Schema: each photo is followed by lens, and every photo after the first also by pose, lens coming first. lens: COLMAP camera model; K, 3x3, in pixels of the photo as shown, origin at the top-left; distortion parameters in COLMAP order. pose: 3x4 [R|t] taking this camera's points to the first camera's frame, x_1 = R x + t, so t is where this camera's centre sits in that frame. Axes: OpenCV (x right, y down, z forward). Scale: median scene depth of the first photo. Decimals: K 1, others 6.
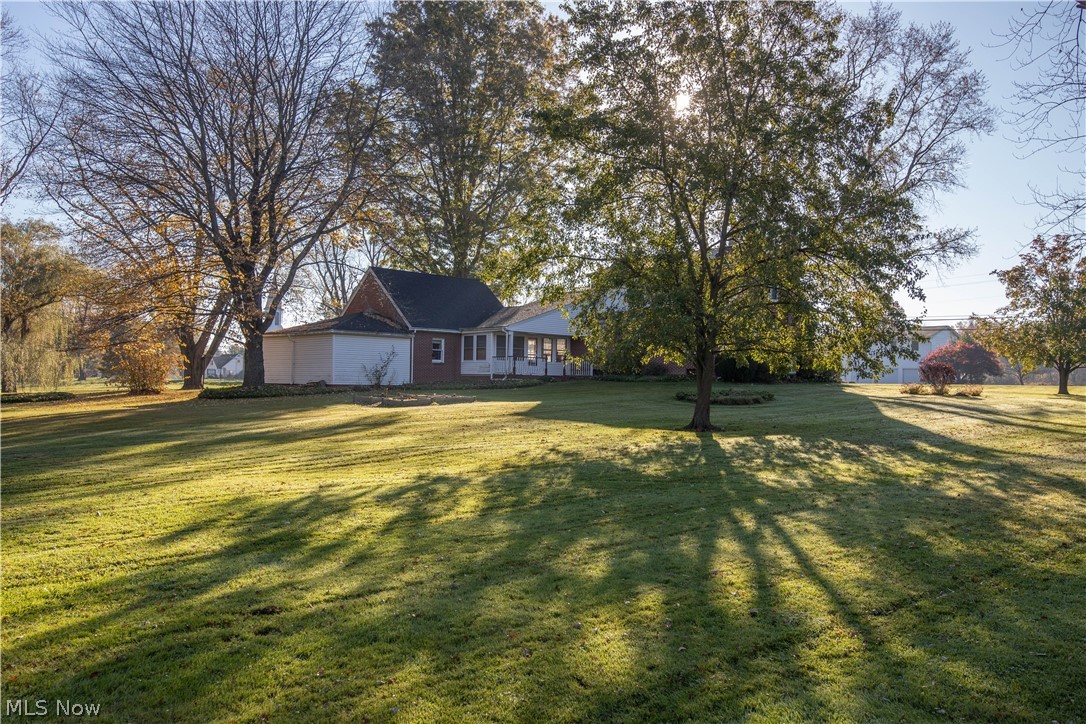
lens RADIAL K [[943.6, 0, 543.3], [0, 943.6, 363.3], [0, 0, 1]] dist [0.001579, 0.000089]
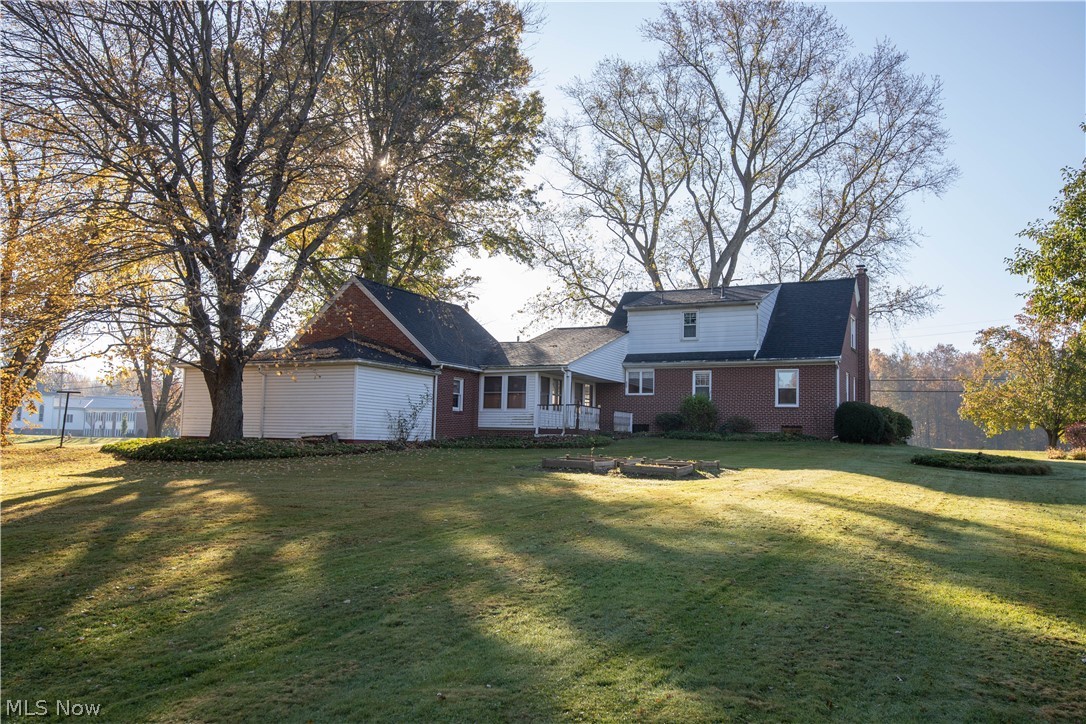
lens RADIAL K [[943.6, 0, 542.9], [0, 943.6, 361.4], [0, 0, 1]] dist [0.001579, 0.000089]
pose [[0.979181, 0.027415, 0.201128, -0.218300], [-0.014155, 0.997648, -0.067075, 0.010002], [-0.202494, 0.062832, 0.977266, 0.306818]]
